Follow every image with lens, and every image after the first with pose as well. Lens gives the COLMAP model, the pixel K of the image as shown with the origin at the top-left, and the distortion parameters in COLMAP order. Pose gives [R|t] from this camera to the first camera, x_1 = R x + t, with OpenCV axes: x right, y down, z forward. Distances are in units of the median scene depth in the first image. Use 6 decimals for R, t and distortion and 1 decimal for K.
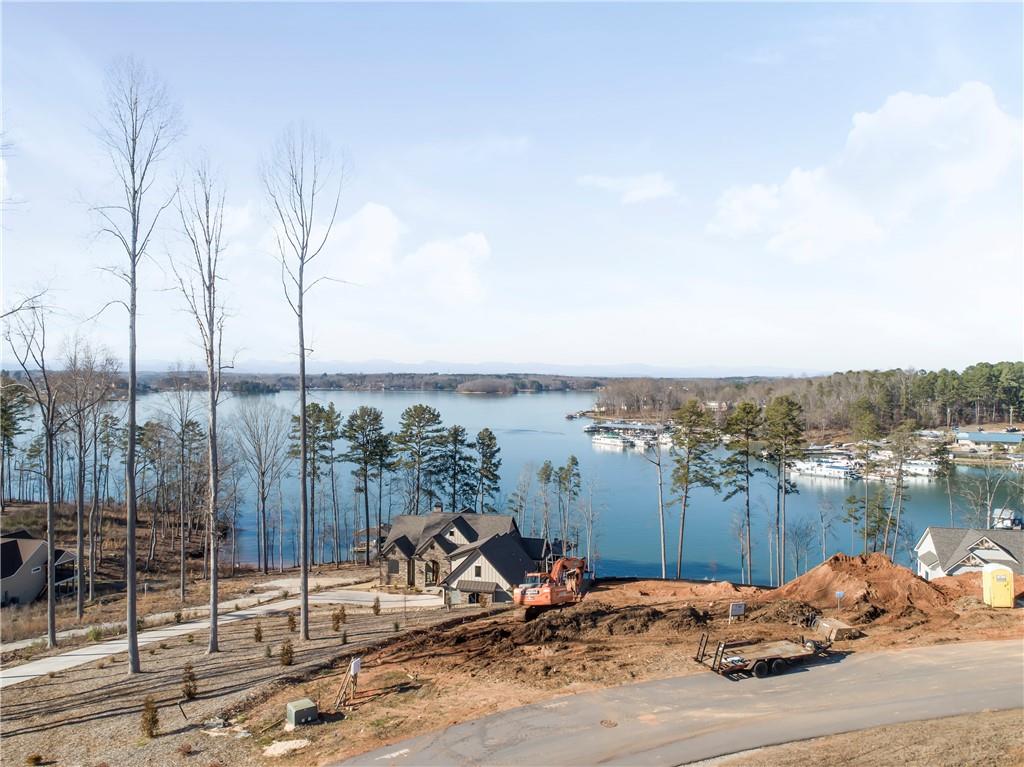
lens RADIAL K [[779.5, 0, 511.4], [0, 779.5, 380.5], [0, 0, 1]] dist [-0.023272, 0.009759]
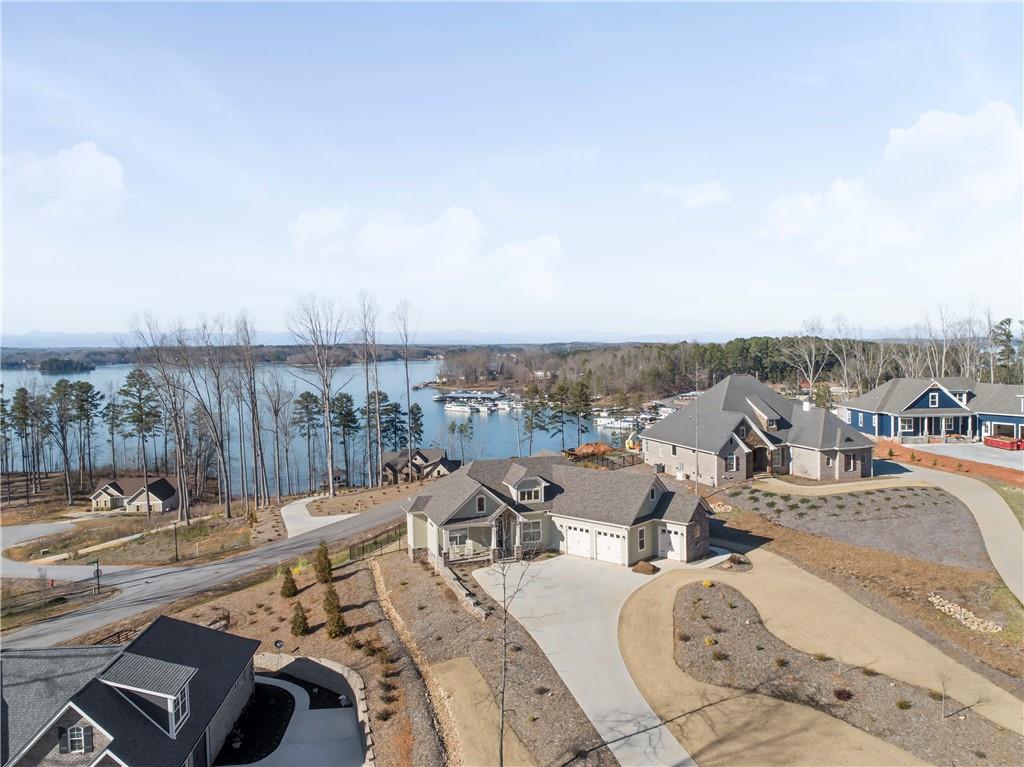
lens RADIAL K [[787.9, 0, 525.5], [0, 787.9, 346.9], [0, 0, 1]] dist [-0.018431, 0.002043]
pose [[0.971538, -0.019706, 0.236064, -0.193909], [0.019856, 0.999801, 0.001742, -0.058067], [-0.236051, 0.002995, 0.971736, -0.702023]]
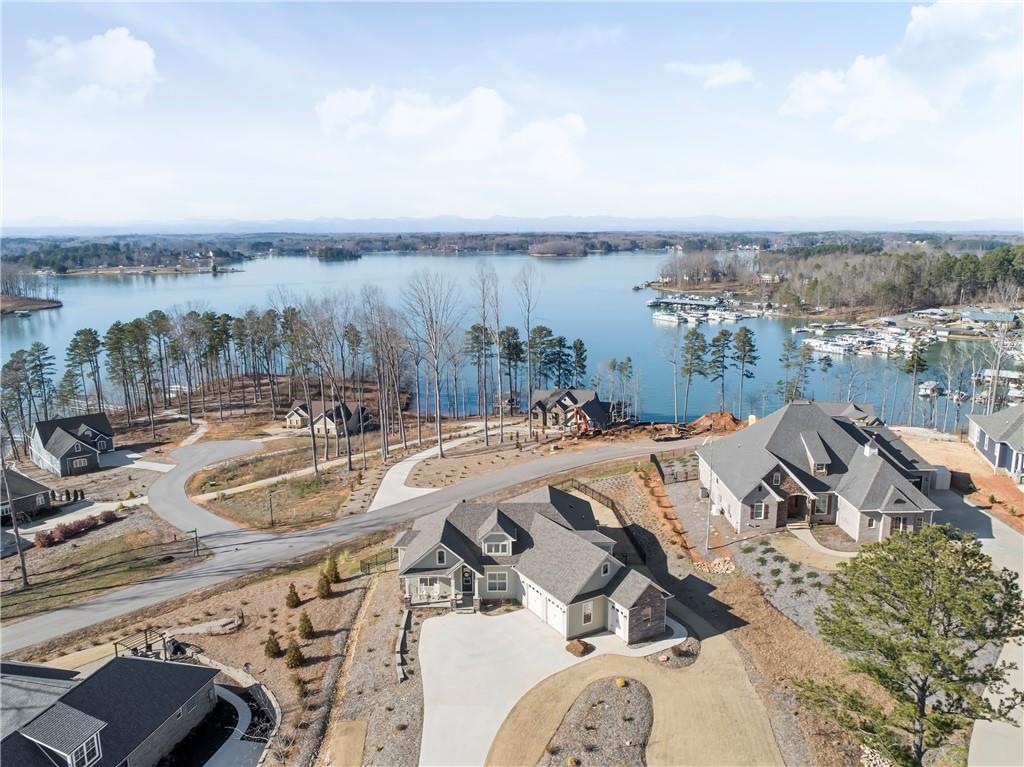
lens RADIAL K [[779.5, 0, 511.4], [0, 779.5, 380.5], [0, 0, 1]] dist [-0.023272, 0.009759]
pose [[0.996178, 0.002536, -0.087310, -0.028328], [0.013563, 0.982965, 0.183292, -0.159209], [0.086287, -0.183776, 0.979174, -0.693087]]
